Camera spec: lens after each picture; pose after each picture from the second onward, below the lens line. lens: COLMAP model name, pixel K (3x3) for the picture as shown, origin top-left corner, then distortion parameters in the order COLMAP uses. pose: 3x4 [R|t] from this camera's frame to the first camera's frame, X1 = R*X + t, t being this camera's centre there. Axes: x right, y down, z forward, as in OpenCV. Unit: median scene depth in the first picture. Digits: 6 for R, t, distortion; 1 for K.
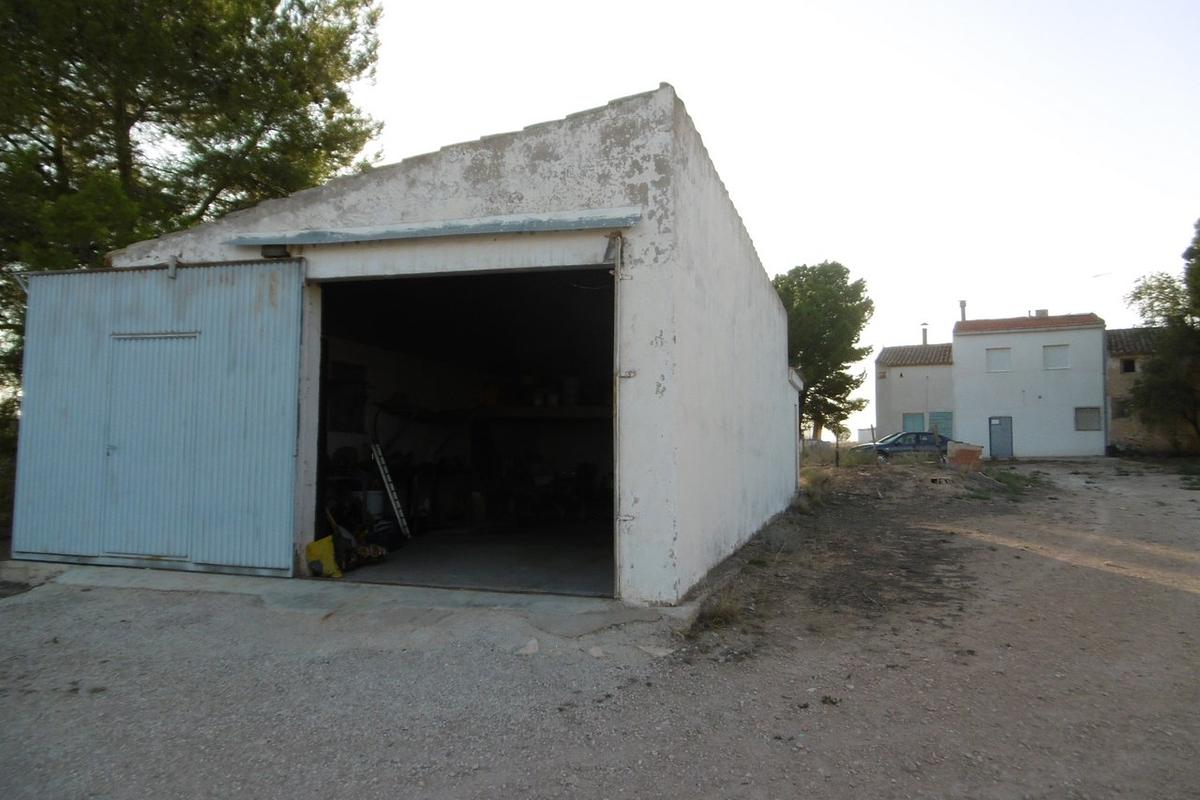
lens RADIAL K [[852.6, 0, 599.3], [0, 852.6, 399.1], [0, 0, 1]] dist [-0.005812, -0.013802]
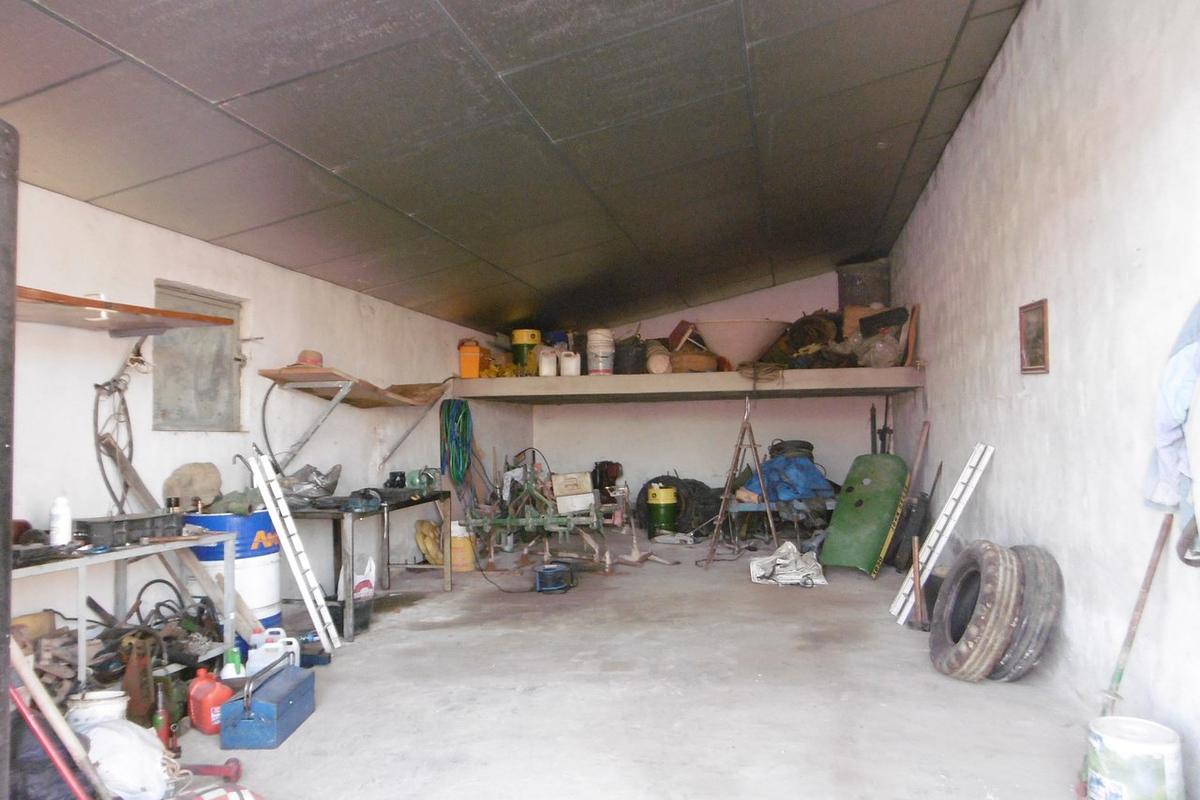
lens RADIAL K [[852.6, 0, 601.3], [0, 852.6, 402.0], [0, 0, 1]] dist [-0.005812, -0.013802]
pose [[0.997173, -0.019840, 0.072474, -0.098097], [0.017633, 0.999365, 0.030962, 0.010466], [-0.073042, -0.029596, 0.996890, 0.476300]]
